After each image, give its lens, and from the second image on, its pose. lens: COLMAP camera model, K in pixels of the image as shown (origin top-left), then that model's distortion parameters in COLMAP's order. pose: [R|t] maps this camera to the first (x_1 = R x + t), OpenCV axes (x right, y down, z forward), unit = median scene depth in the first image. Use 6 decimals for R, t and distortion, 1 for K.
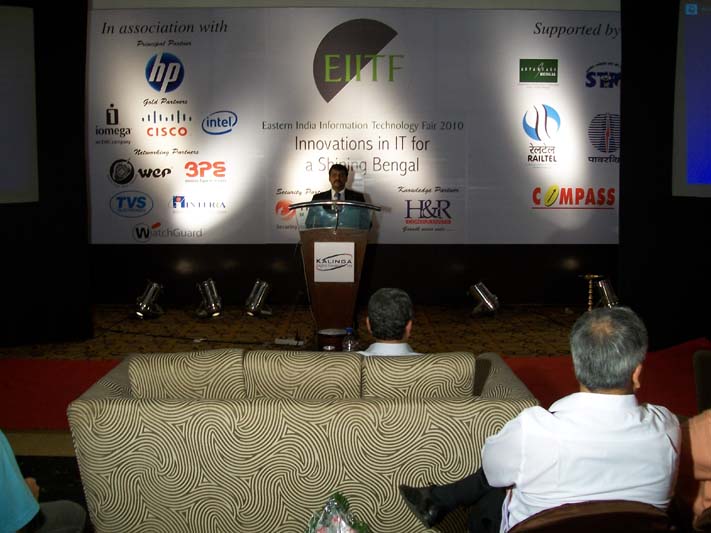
lens RADIAL K [[771.9, 0, 362.0], [0, 771.9, 265.0], [0, 0, 1]] dist [-0.128786, 0.000000]
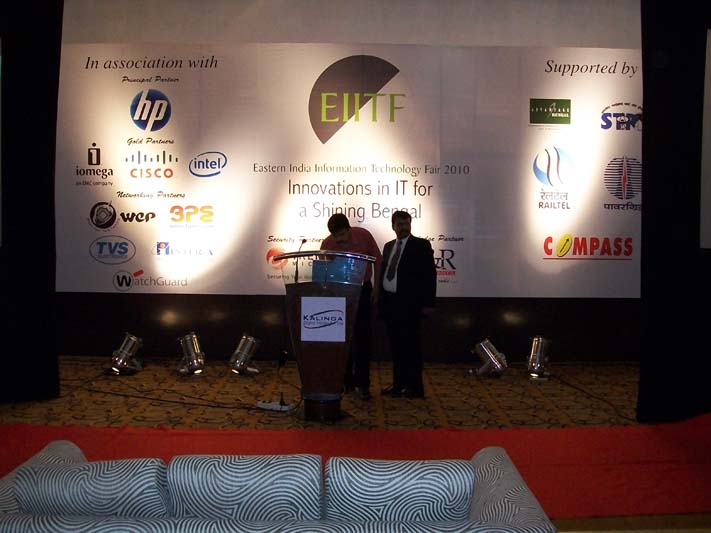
lens RADIAL K [[771.9, 0, 361.7], [0, 771.9, 263.2], [0, 0, 1]] dist [-0.128786, 0.000000]
pose [[0.999867, 0.009963, -0.012898, 0.015137], [-0.010703, 0.998223, -0.058616, -0.012622], [0.012292, 0.058747, 0.998197, 0.075283]]
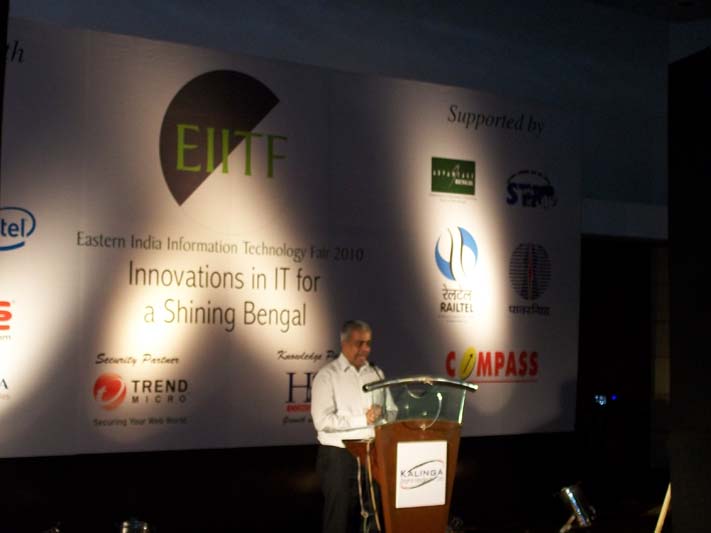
lens RADIAL K [[1444.7, 0, 359.2], [0, 1444.7, 266.4], [0, 0, 1]] dist [-0.020665, 0.000000]
pose [[0.790156, 0.037994, 0.611727, -0.606973], [0.054349, 0.989802, -0.131677, -0.014358], [-0.610492, 0.137292, 0.780033, 0.069542]]
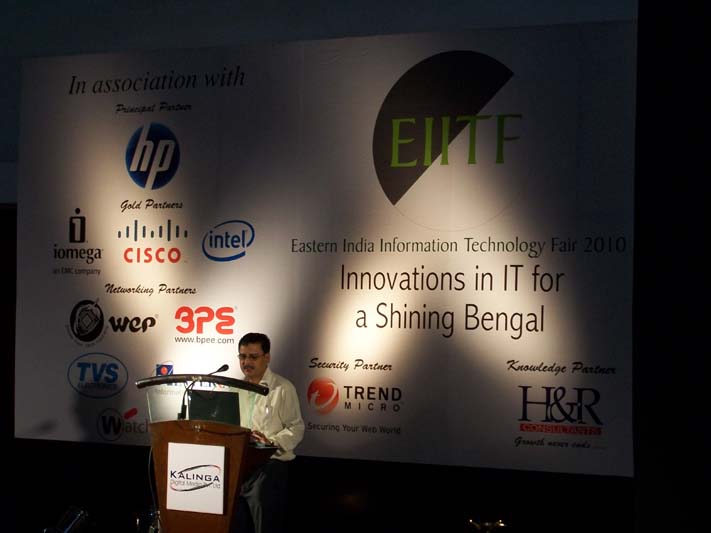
lens RADIAL K [[1785.7, 0, 358.6], [0, 1785.7, 273.5], [0, 0, 1]] dist [0.044243, 0.000000]
pose [[0.868735, 0.003259, -0.495266, 0.572576], [-0.078858, 0.988132, -0.131820, 0.009291], [0.488959, 0.153573, 0.858682, -0.110647]]
